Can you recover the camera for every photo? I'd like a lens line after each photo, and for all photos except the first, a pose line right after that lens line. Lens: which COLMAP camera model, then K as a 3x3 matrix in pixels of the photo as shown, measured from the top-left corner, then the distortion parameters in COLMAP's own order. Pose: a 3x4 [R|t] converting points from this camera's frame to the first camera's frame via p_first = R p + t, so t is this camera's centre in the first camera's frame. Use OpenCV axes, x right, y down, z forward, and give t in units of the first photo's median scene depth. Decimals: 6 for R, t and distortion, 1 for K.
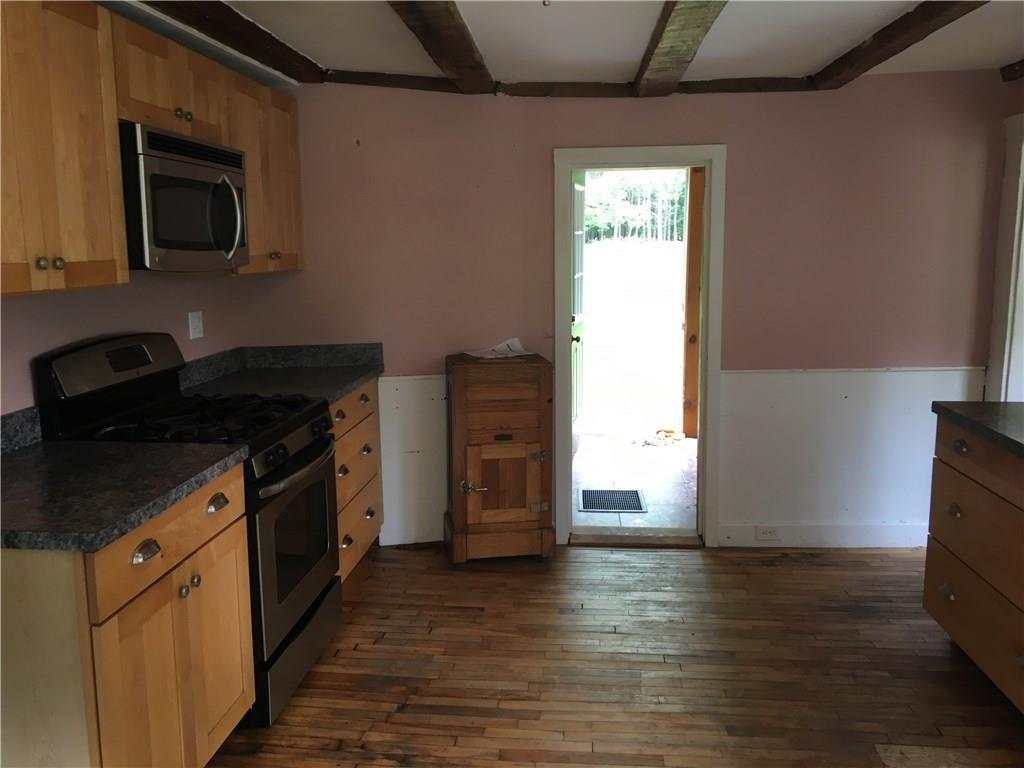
lens RADIAL K [[875.6, 0, 512.0], [0, 875.6, 384.0], [0, 0, 1]] dist [0.112946, -0.145765]
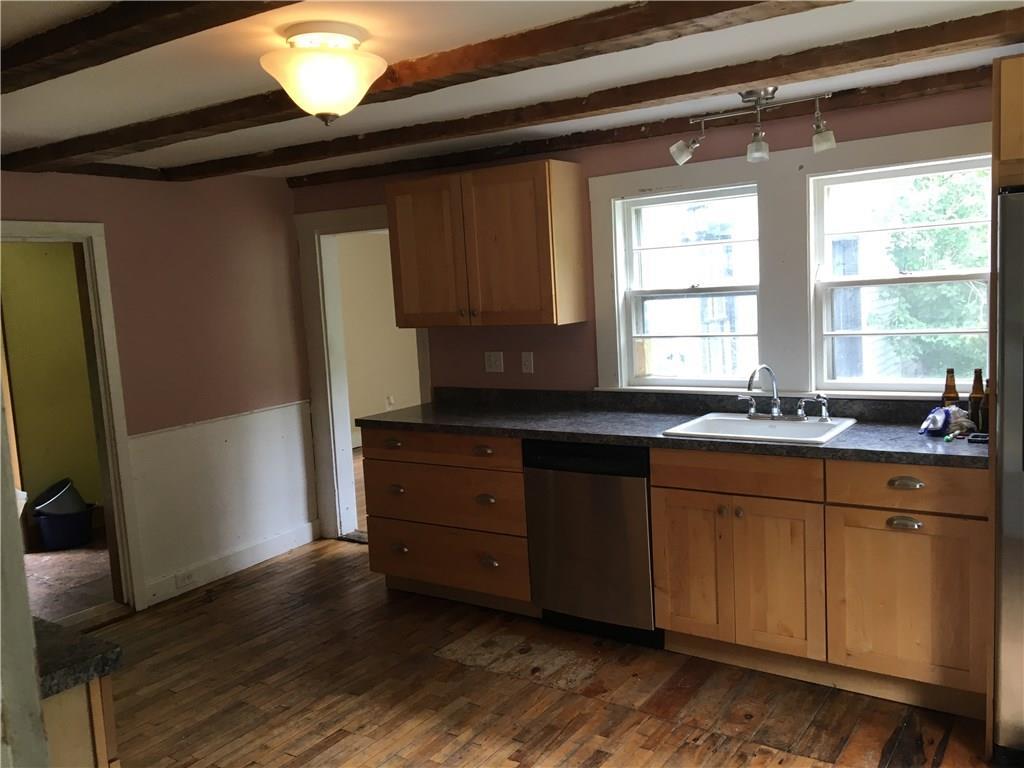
lens RADIAL K [[875.6, 0, 512.0], [0, 875.6, 384.0], [0, 0, 1]] dist [0.112946, -0.145765]
pose [[0.494590, -0.117201, 0.861188, -0.452092], [0.190289, 0.981428, 0.024280, -0.016460], [-0.848039, 0.151866, 0.507707, 0.080402]]
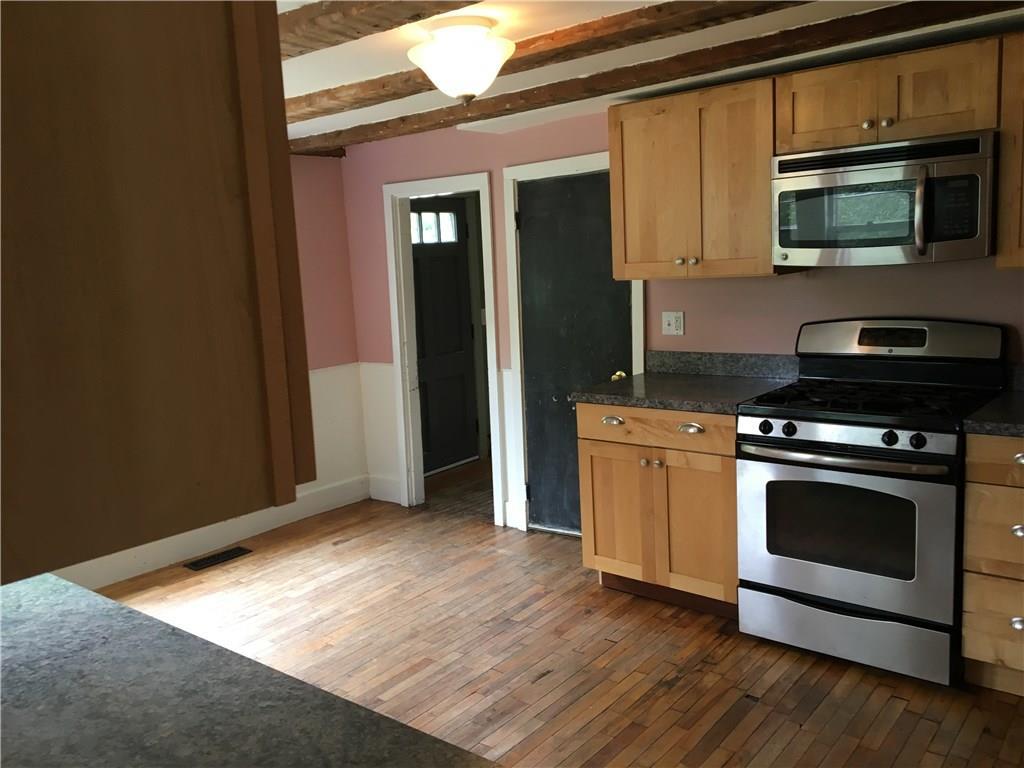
lens RADIAL K [[862.1, 0, 537.4], [0, 862.1, 383.7], [0, 0, 1]] dist [0.037607, 0.000853]
pose [[-0.551853, 0.160338, -0.818382, 0.566370], [-0.078693, 0.966952, 0.242511, -0.155236], [0.830220, 0.198231, -0.520998, 0.903949]]
